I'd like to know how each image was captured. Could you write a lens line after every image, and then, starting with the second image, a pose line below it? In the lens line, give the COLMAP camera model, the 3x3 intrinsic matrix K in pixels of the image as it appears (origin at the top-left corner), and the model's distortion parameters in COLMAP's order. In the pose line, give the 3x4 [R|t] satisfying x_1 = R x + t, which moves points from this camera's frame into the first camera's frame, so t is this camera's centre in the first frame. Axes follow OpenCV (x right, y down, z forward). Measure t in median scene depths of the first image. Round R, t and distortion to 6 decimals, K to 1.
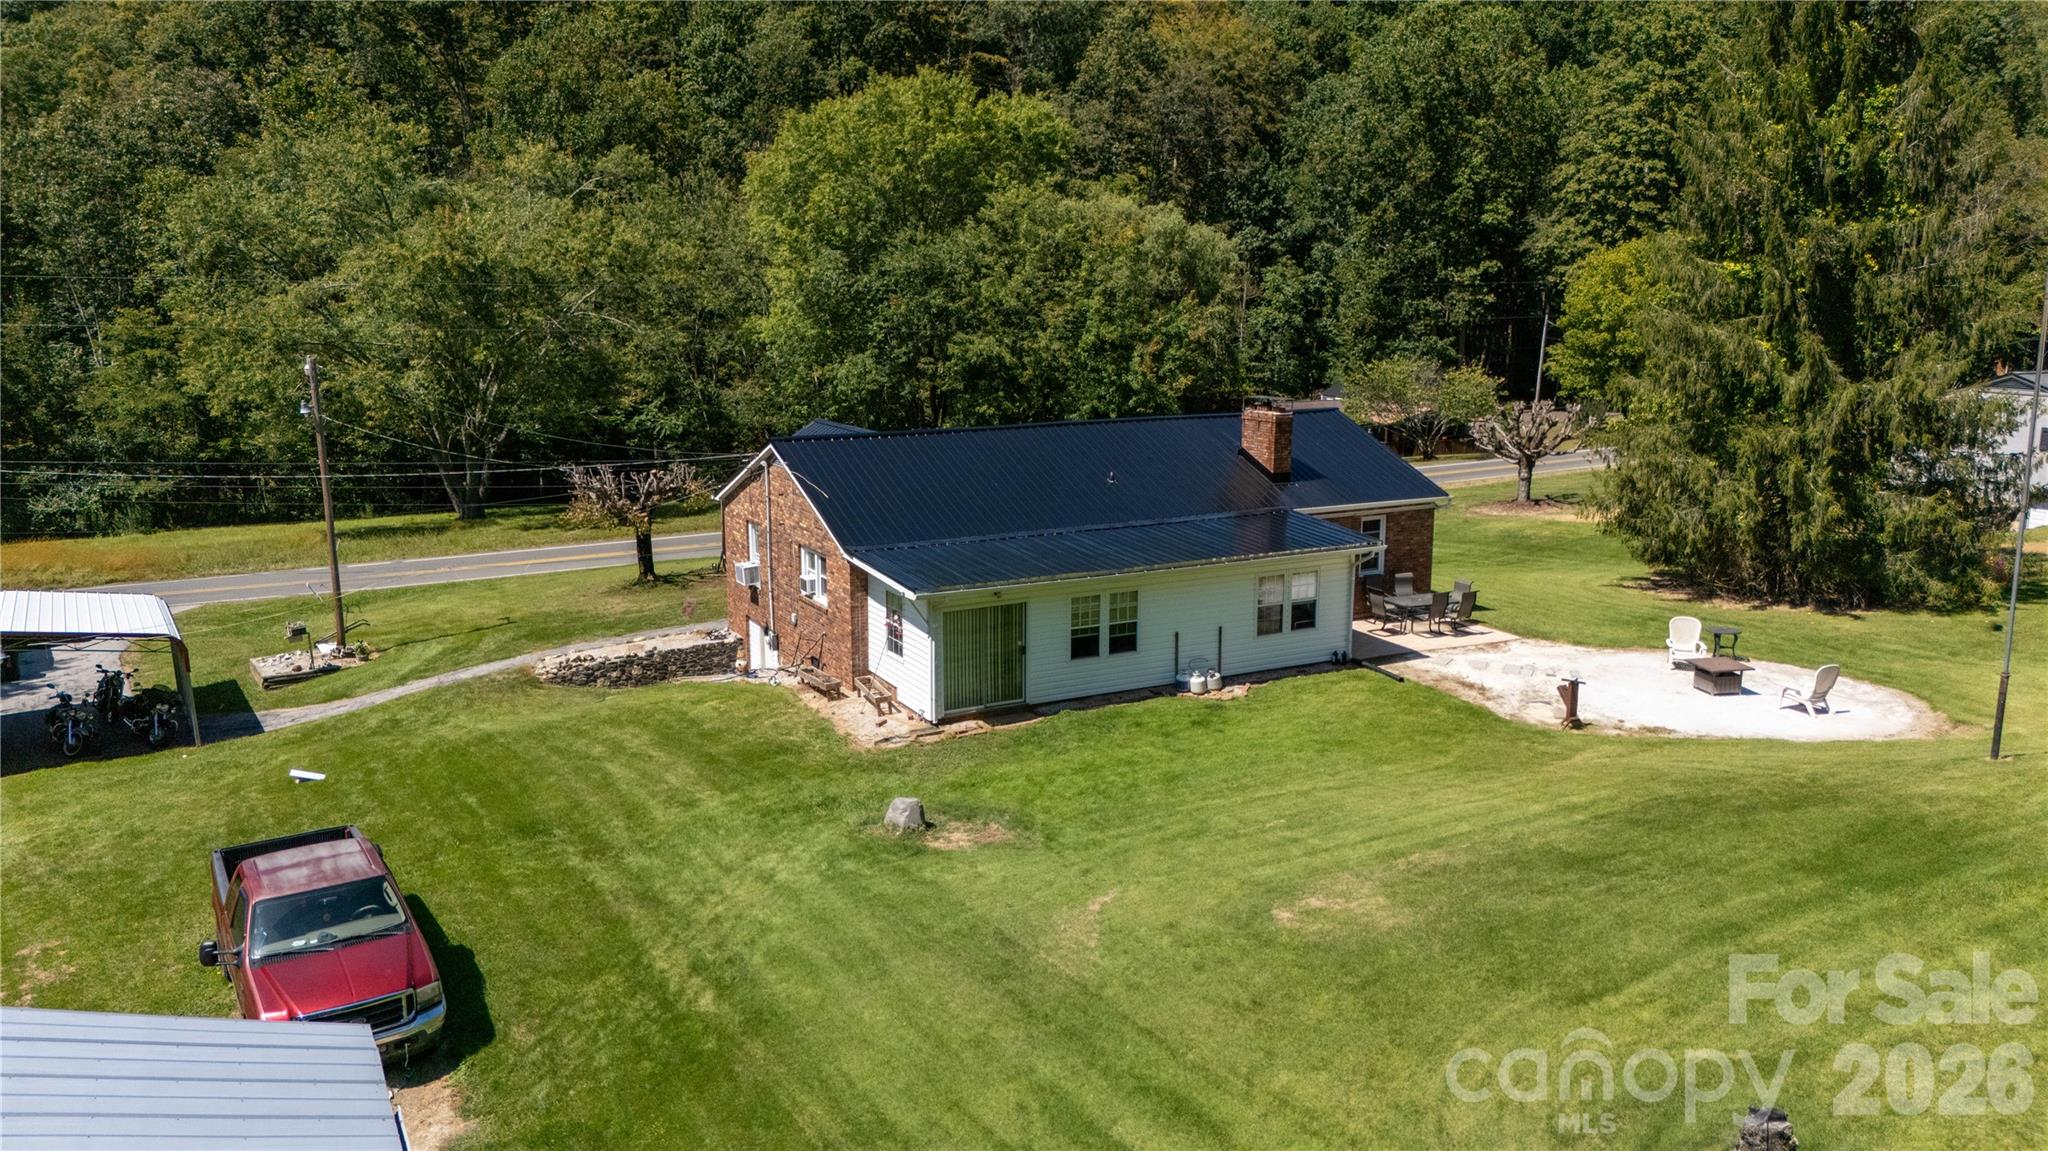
lens RADIAL K [[1526.1, 0, 1042.9], [0, 1526.1, 568.0], [0, 0, 1]] dist [0.045396, -0.045746]
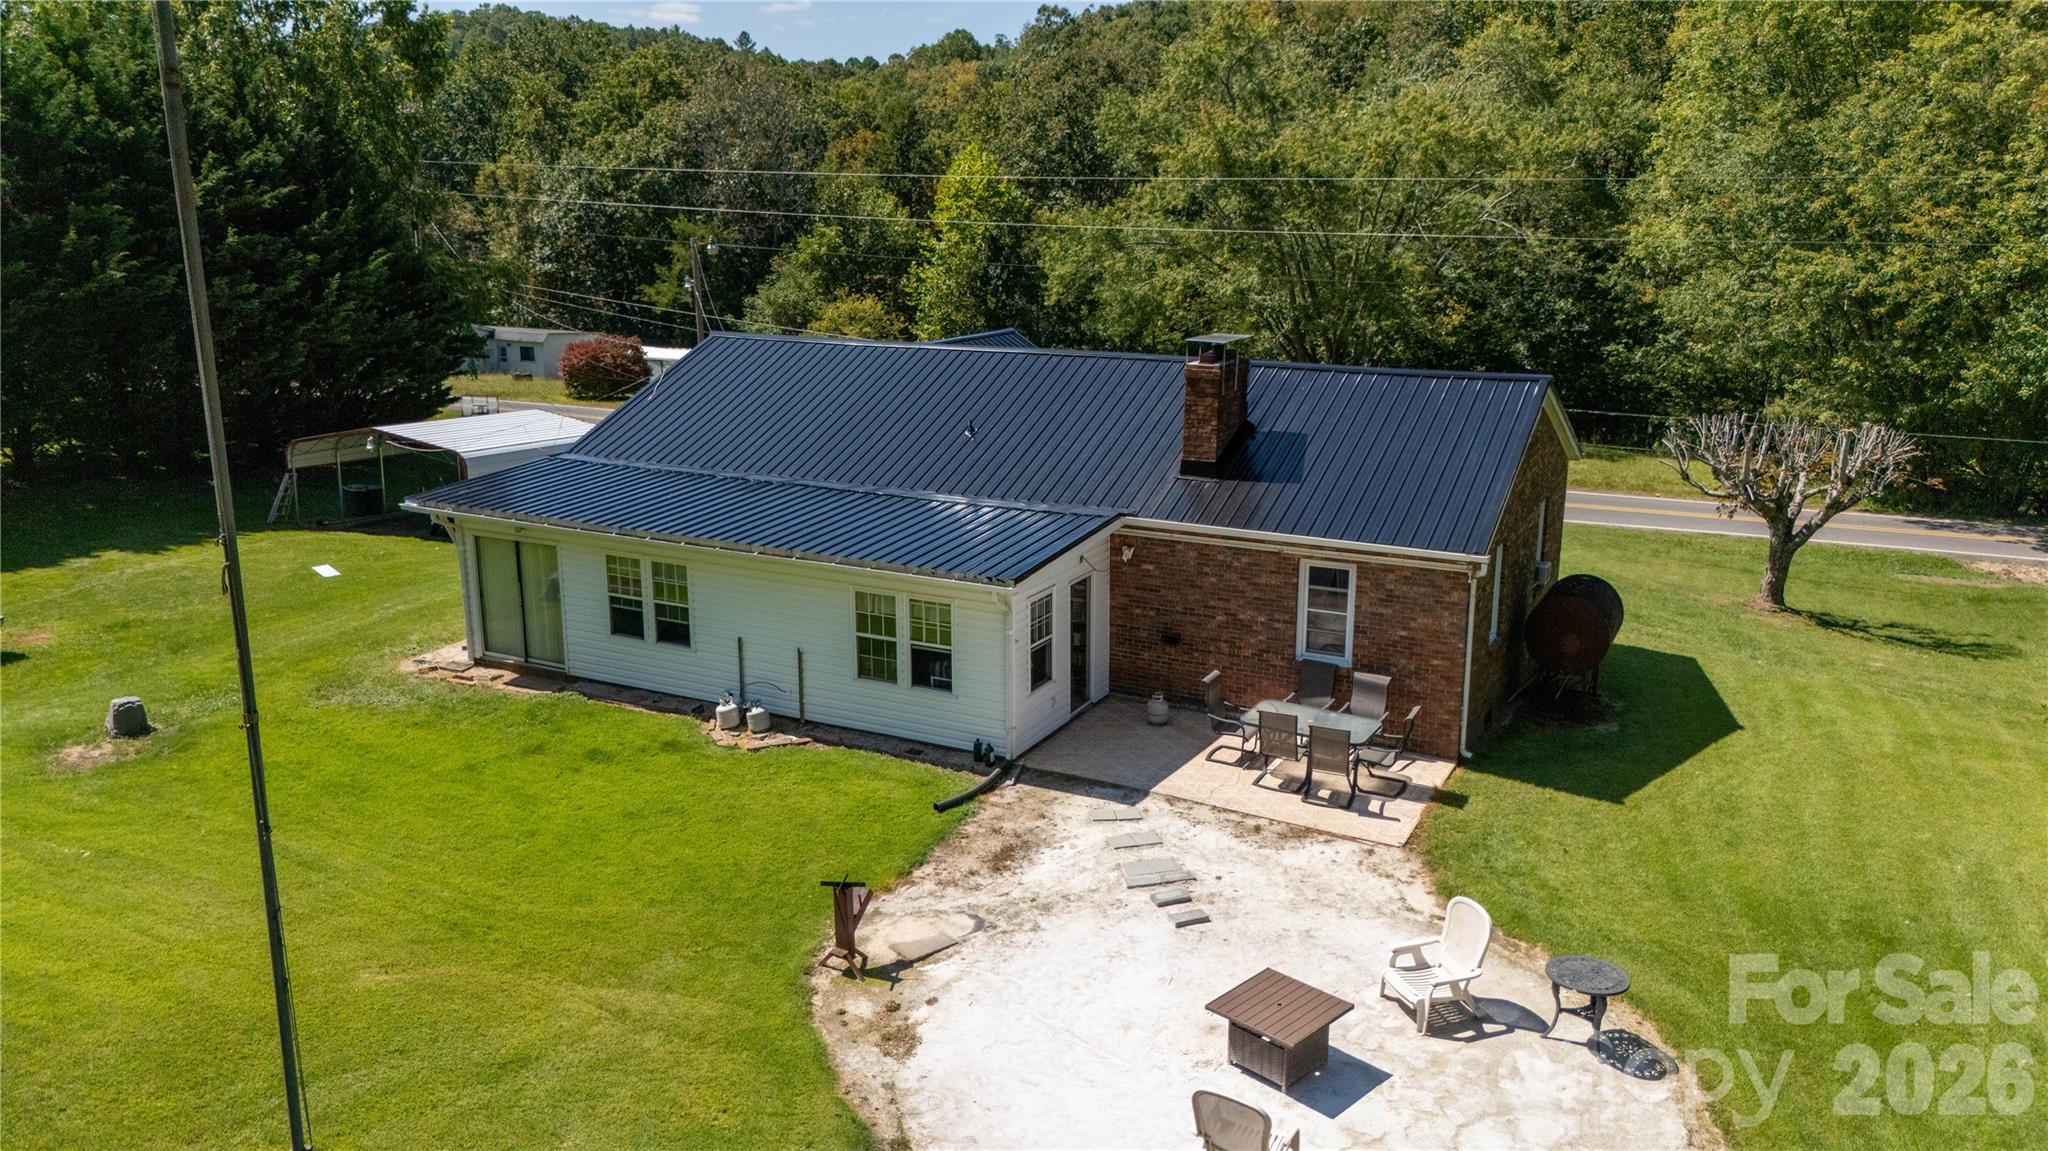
lens RADIAL K [[1540.0, 0, 996.3], [0, 1540.0, 553.7], [0, 0, 1]] dist [0.110192, -0.129345]
pose [[0.558535, 0.192512, -0.806832, 0.701510], [-0.160734, 0.979377, 0.122413, -0.100303], [0.813759, 0.061314, 0.577959, 0.646986]]
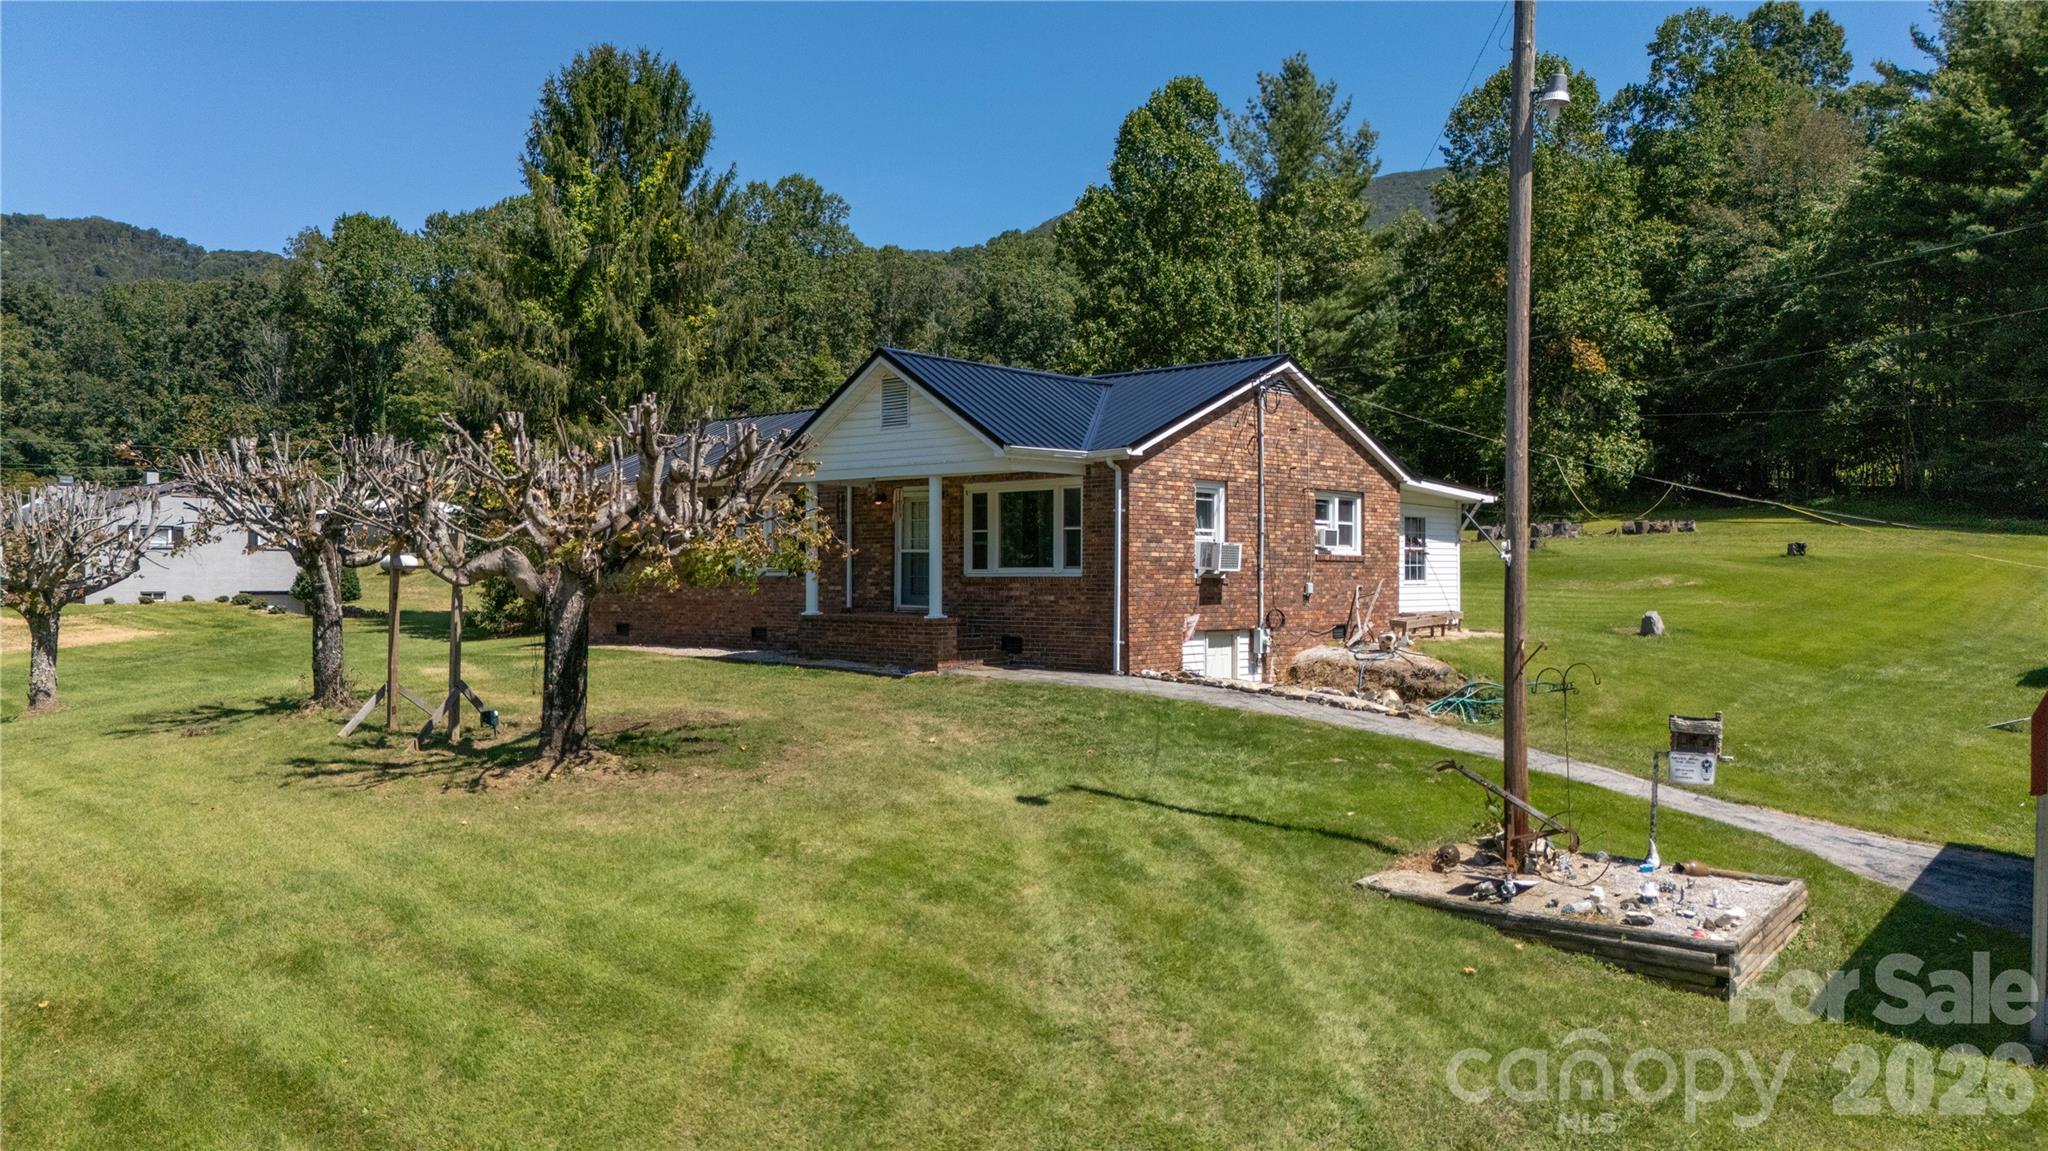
lens RADIAL K [[1503.6, 0, 1025.7], [0, 1503.6, 567.5], [0, 0, 1]] dist [0.106768, -0.163800]
pose [[-0.325670, 0.004605, 0.945472, -0.878672], [0.179835, 0.982035, 0.057161, -0.049646], [-0.928223, 0.188645, -0.320648, 1.437733]]
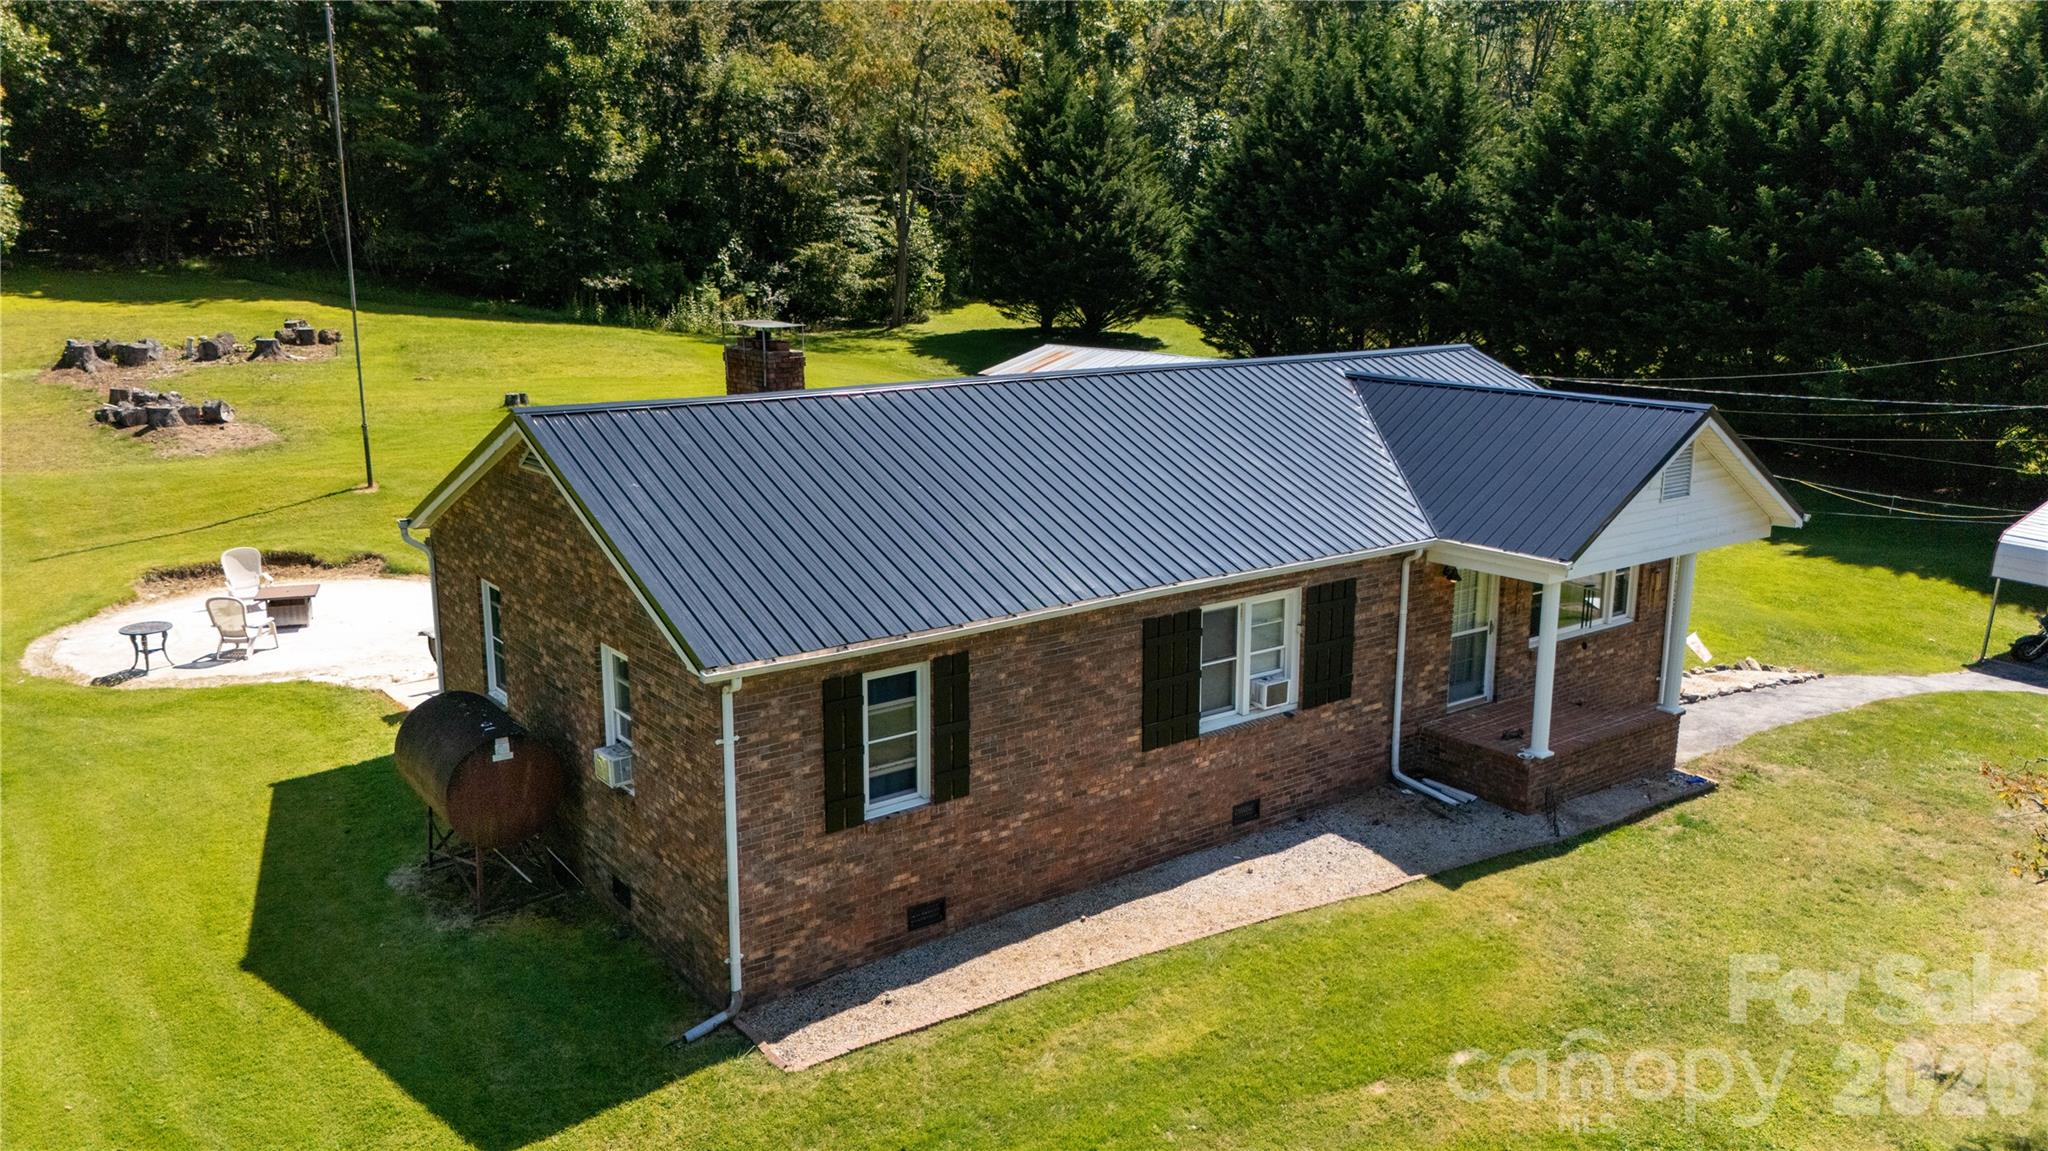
lens RADIAL K [[1503.6, 0, 1025.7], [0, 1503.6, 567.5], [0, 0, 1]] dist [0.106768, -0.163800]
pose [[-0.989807, 0.029114, -0.139411, 0.151211], [-0.029010, 0.917143, 0.397502, -0.286608], [0.139432, 0.397494, -0.906949, 1.758699]]
